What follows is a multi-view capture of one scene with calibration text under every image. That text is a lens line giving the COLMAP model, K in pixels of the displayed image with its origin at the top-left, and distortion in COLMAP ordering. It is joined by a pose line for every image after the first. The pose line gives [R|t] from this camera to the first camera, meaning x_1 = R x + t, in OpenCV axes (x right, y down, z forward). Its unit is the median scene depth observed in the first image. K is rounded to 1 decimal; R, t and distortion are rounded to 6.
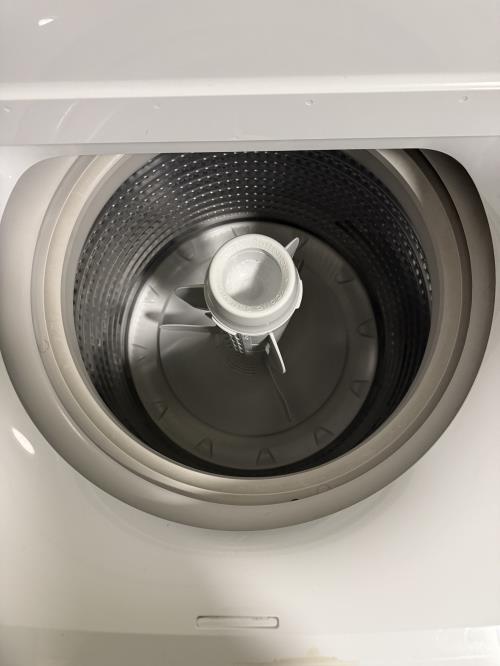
lens RADIAL K [[457.3, 0, 251.5], [0, 457.3, 332.8], [0, 0, 1]] dist [0.040662, -0.027303]
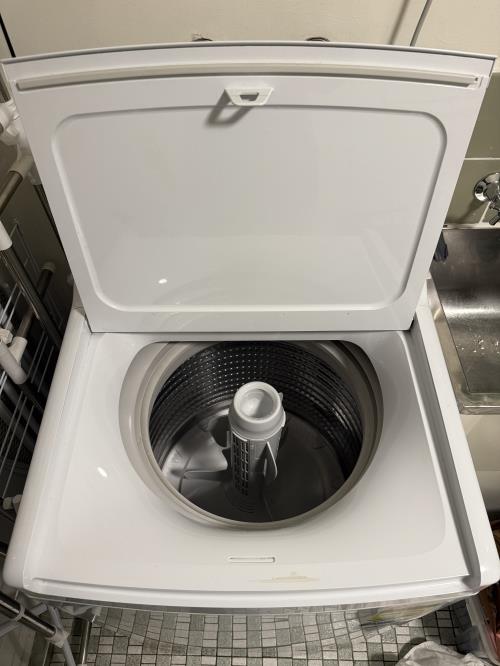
lens RADIAL K [[457.3, 0, 249.3], [0, 457.3, 332.7], [0, 0, 1]] dist [0.040662, -0.027303]
pose [[0.999811, 0.011282, 0.015839, -0.046015], [-0.002114, 0.872728, -0.488202, 0.389549], [-0.019331, 0.488076, 0.872587, -0.541300]]
